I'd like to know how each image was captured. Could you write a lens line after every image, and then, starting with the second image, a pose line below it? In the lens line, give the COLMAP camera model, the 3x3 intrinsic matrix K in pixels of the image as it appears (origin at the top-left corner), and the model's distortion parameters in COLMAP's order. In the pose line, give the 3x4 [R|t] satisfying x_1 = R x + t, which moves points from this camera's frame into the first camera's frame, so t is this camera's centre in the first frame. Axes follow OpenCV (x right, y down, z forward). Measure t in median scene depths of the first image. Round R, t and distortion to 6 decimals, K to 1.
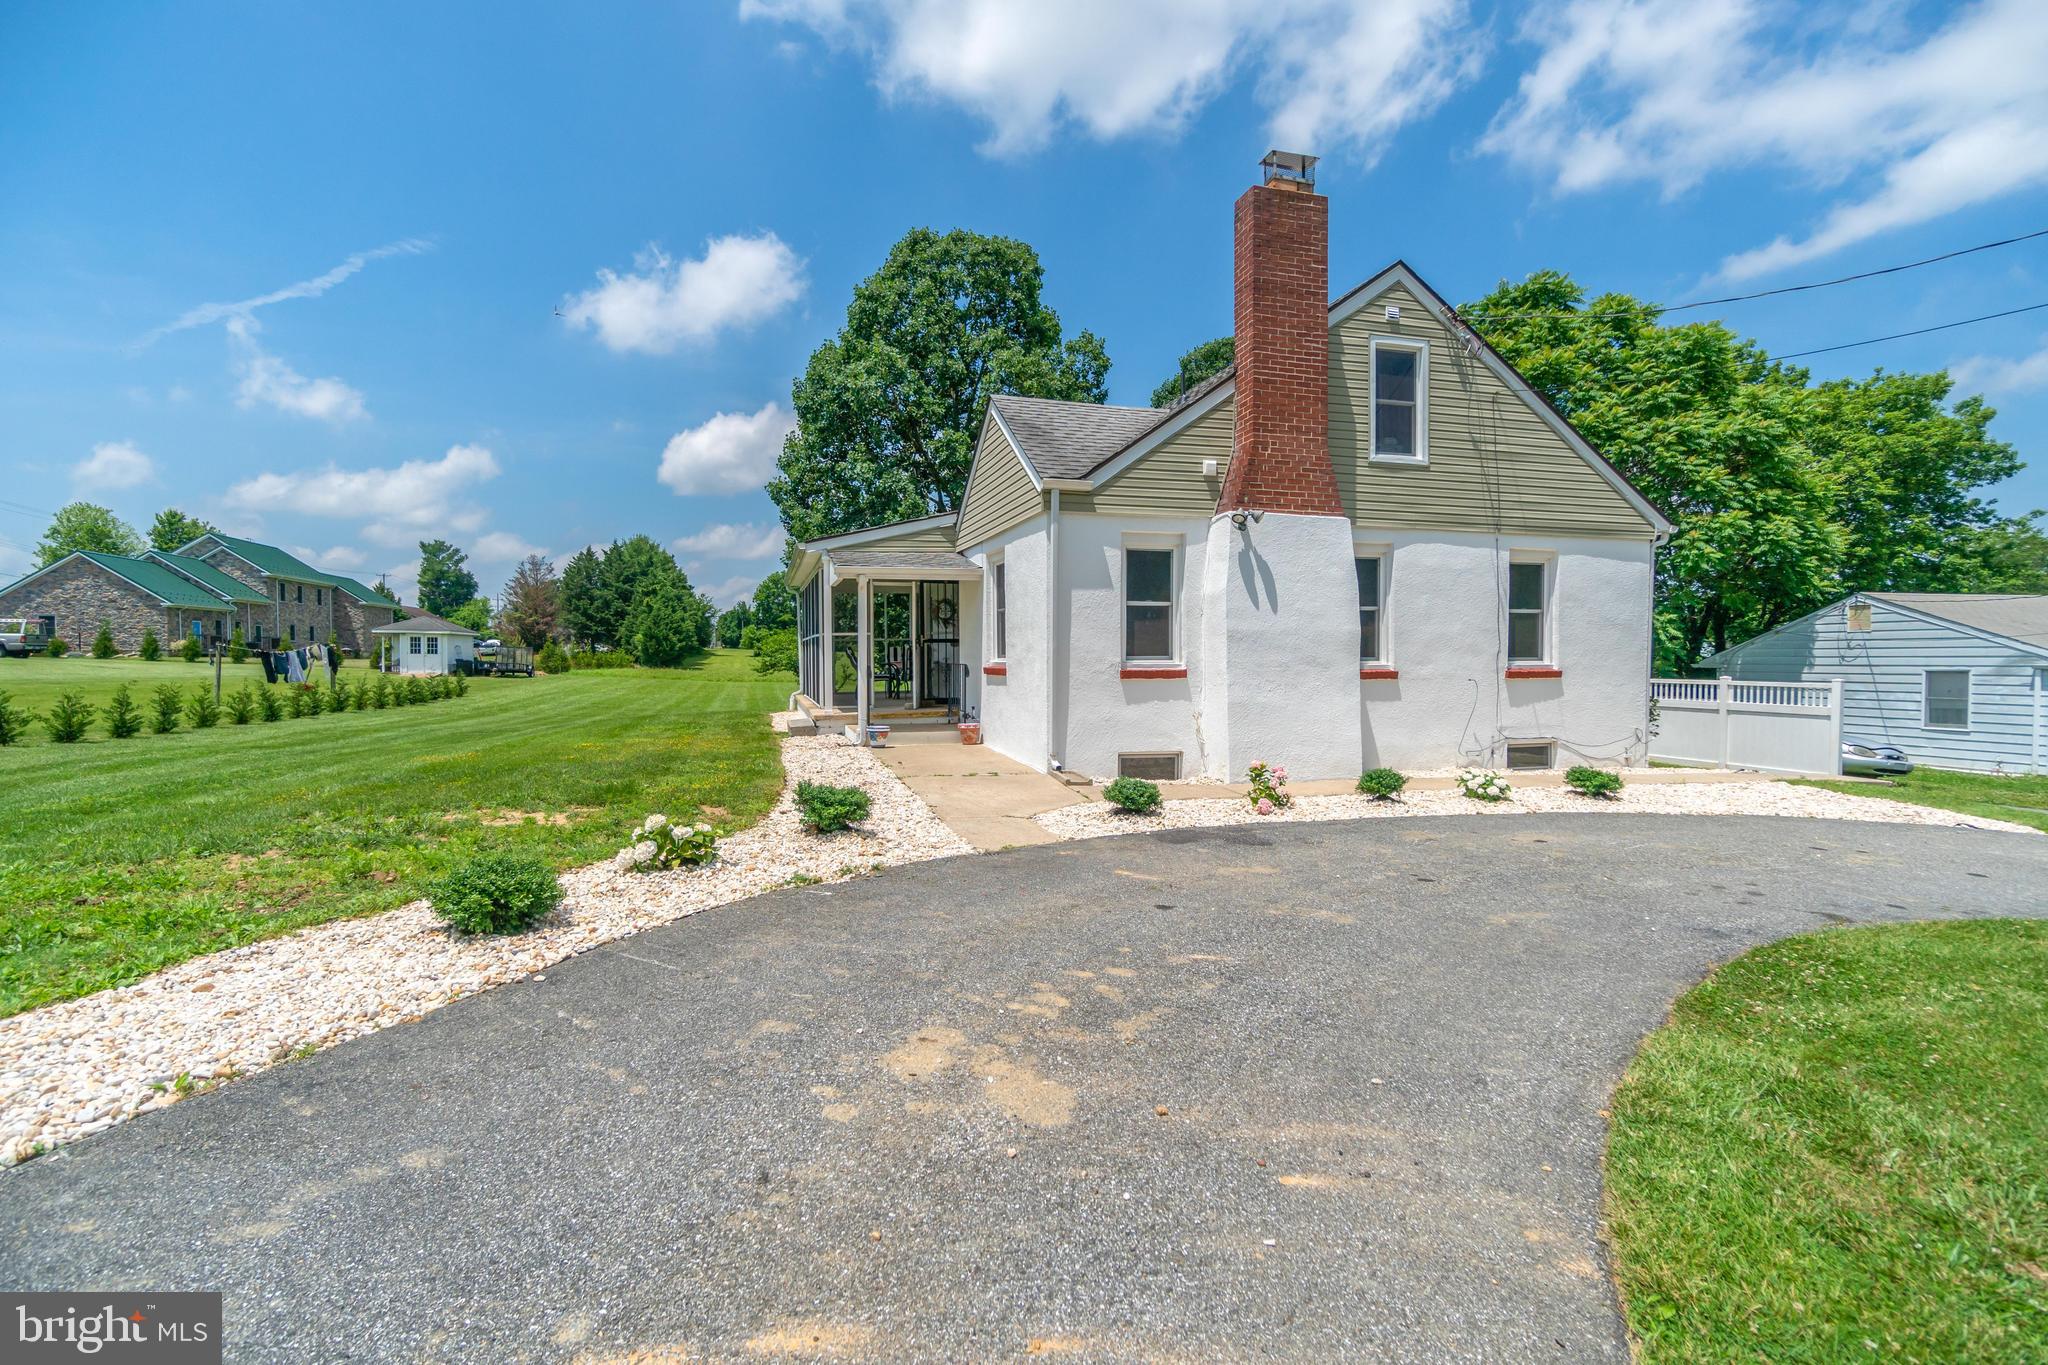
lens RADIAL K [[886.6, 0, 1020.8], [0, 886.6, 670.4], [0, 0, 1]] dist [-0.002477, -0.000381]
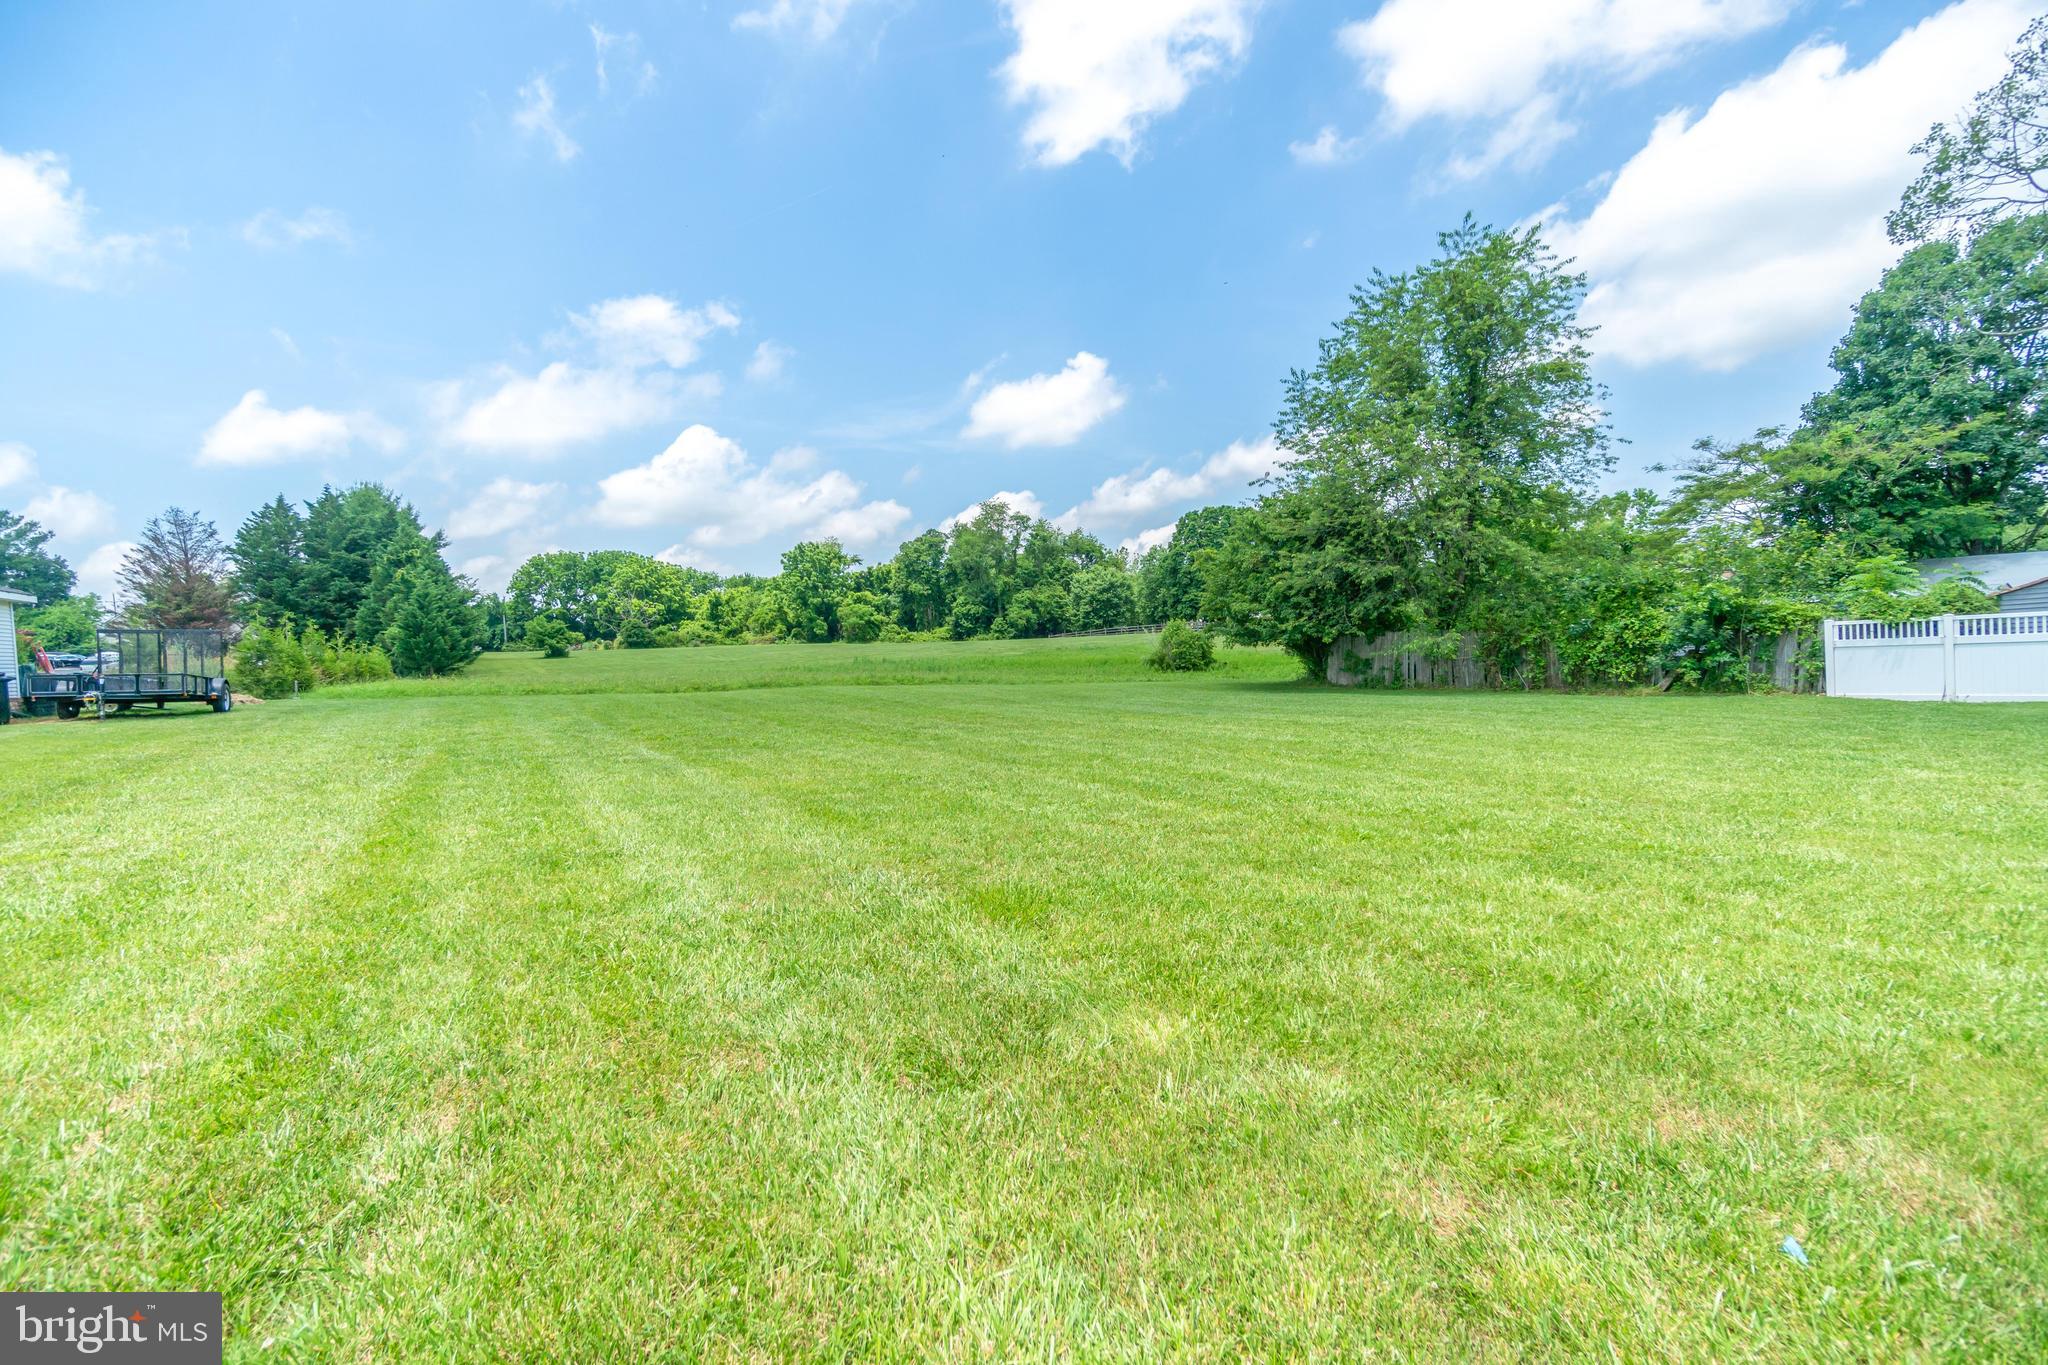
lens RADIAL K [[886.6, 0, 1034.1], [0, 886.6, 672.0], [0, 0, 1]] dist [-0.002477, -0.000381]
pose [[0.962954, -0.054472, 0.264107, -0.164266], [0.050373, 0.998482, 0.022274, 0.000056], [-0.264920, -0.008145, 0.964236, 0.282352]]
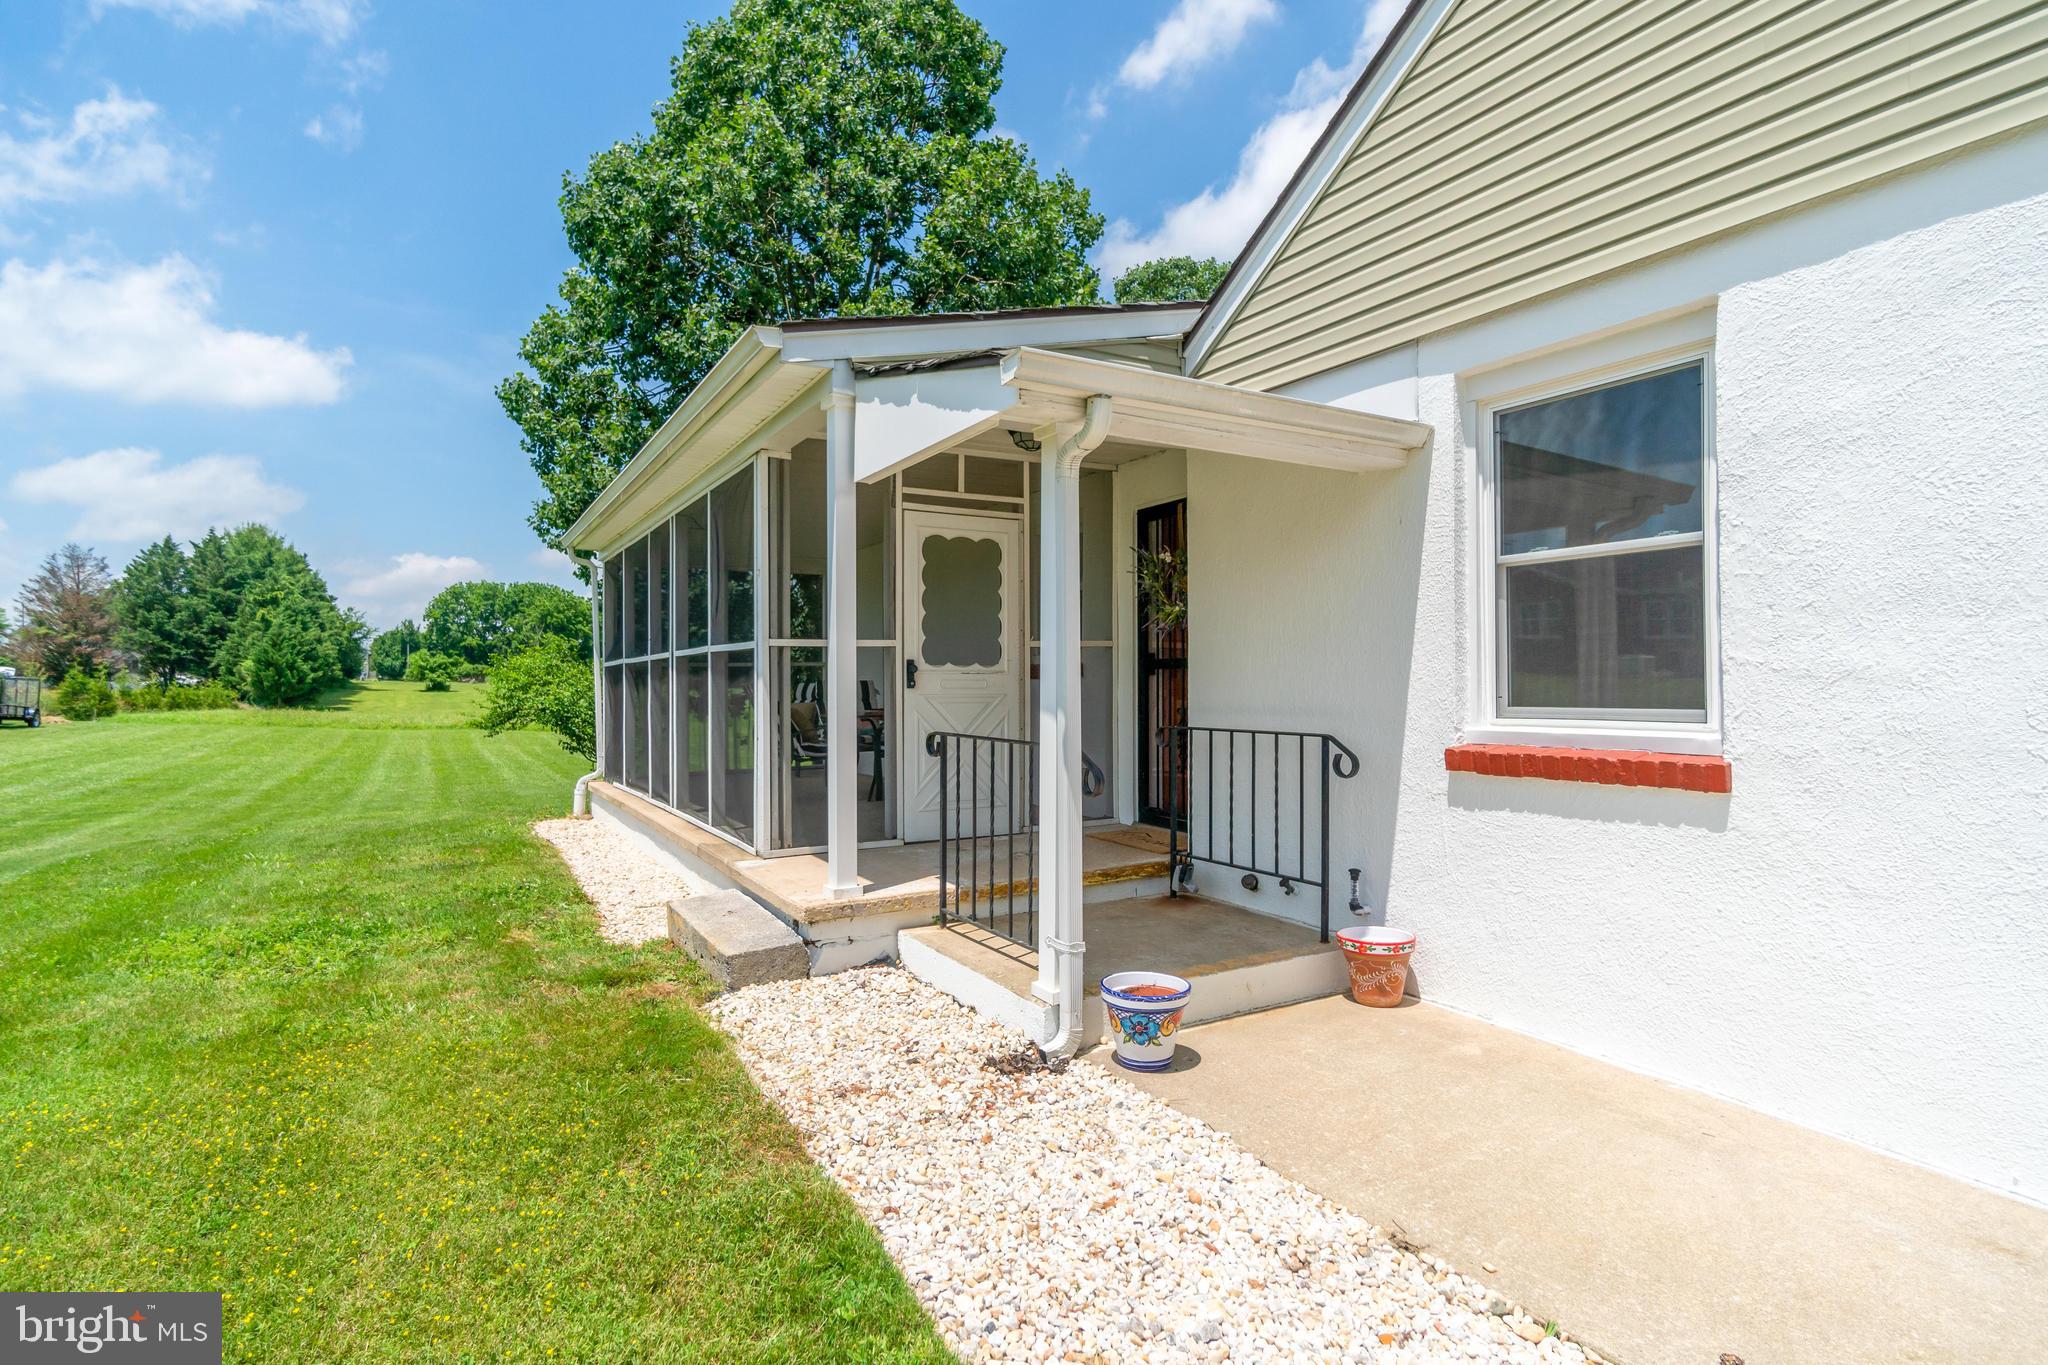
lens RADIAL K [[942.6, 0, 1023.8], [0, 942.6, 680.4], [0, 0, 1]] dist [-0.015502, -0.000990]
pose [[0.960623, 0.001206, 0.277852, -0.044532], [0.005716, 0.999693, -0.024100, -0.003342], [-0.277795, 0.024740, 0.960322, 0.119377]]
